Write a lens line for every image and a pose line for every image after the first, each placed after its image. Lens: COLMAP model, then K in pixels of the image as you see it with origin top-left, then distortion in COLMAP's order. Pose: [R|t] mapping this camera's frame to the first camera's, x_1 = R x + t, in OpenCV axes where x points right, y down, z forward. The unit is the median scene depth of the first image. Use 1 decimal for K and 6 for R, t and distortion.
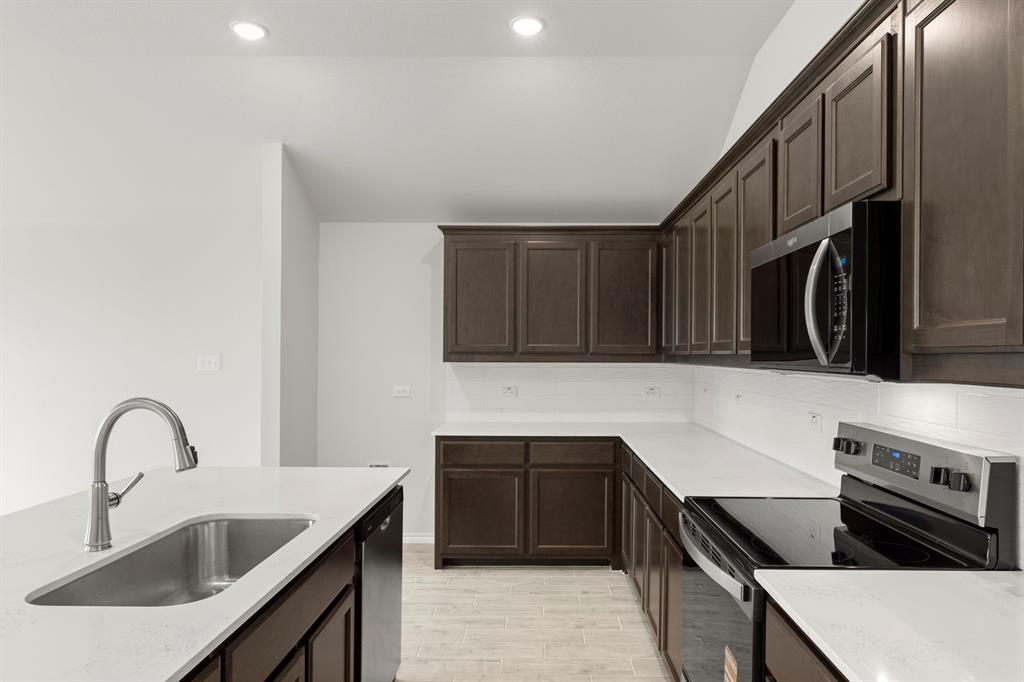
lens RADIAL K [[645.5, 0, 513.7], [0, 645.5, 347.7], [0, 0, 1]] dist [-0.001103, -0.000091]
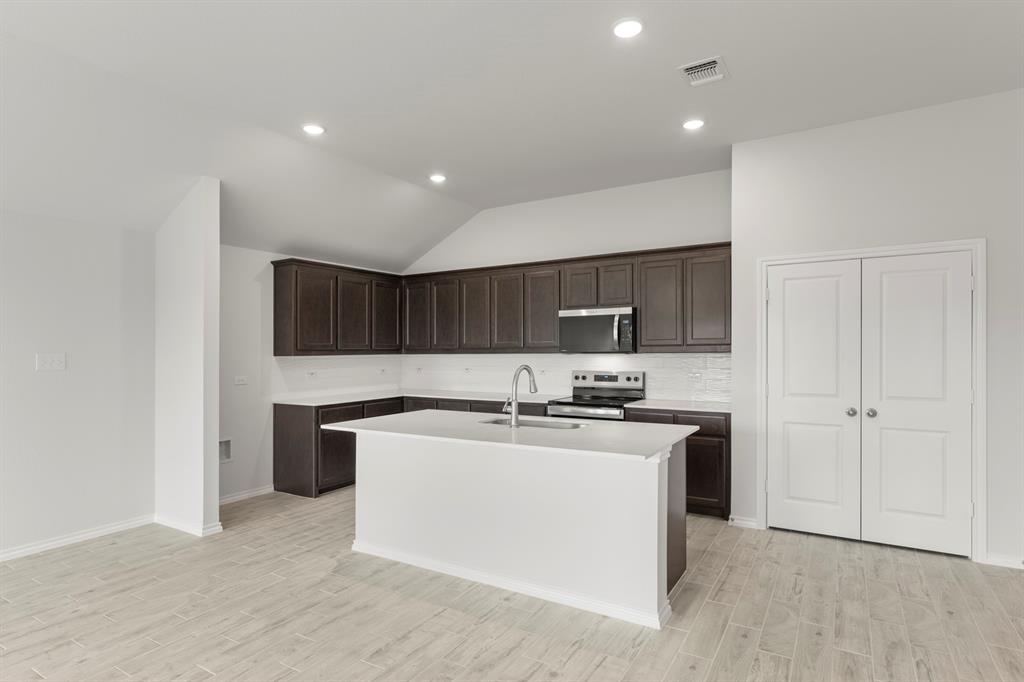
lens RADIAL K [[548.7, 0, 514.9], [0, 548.7, 349.6], [0, 0, 1]] dist [-0.002563, -0.000304]
pose [[0.514877, -0.008323, 0.857224, -0.934809], [0.004232, 0.999965, 0.007167, 0.001627], [-0.857254, -0.000062, 0.514894, -0.021273]]
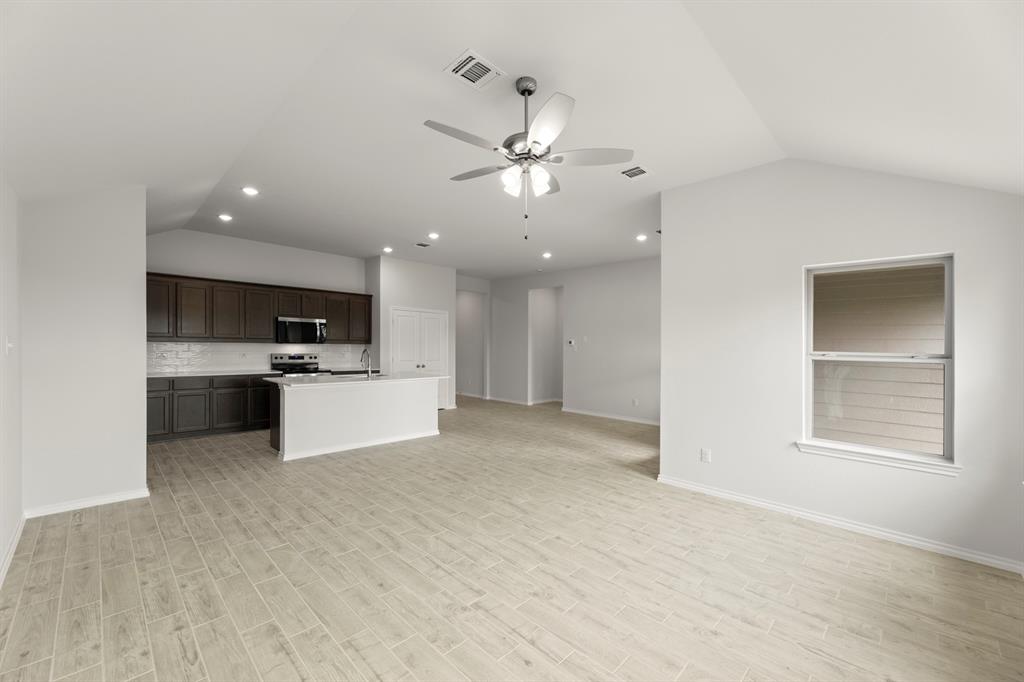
lens RADIAL K [[406.9, 0, 513.3], [0, 406.9, 344.1], [0, 0, 1]] dist [0.002412, -0.000874]
pose [[-0.713825, -0.017965, 0.700094, -1.521961], [-0.027758, 0.999611, -0.002652, 0.003763], [-0.699774, -0.021326, -0.714046, 1.041269]]
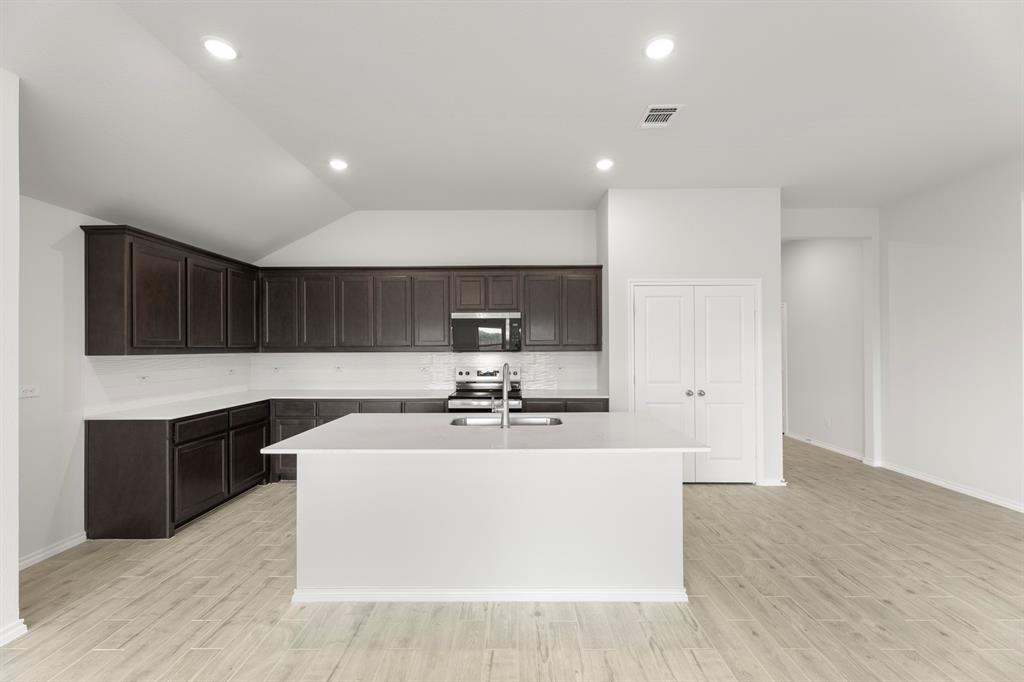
lens RADIAL K [[406.9, 0, 516.0], [0, 406.9, 350.1], [0, 0, 1]] dist [0.002412, -0.000874]
pose [[0.000277, -0.009759, 0.999952, -0.822869], [-0.003169, 0.999947, 0.009760, 0.005169], [-0.999995, -0.003172, 0.000246, 0.388408]]
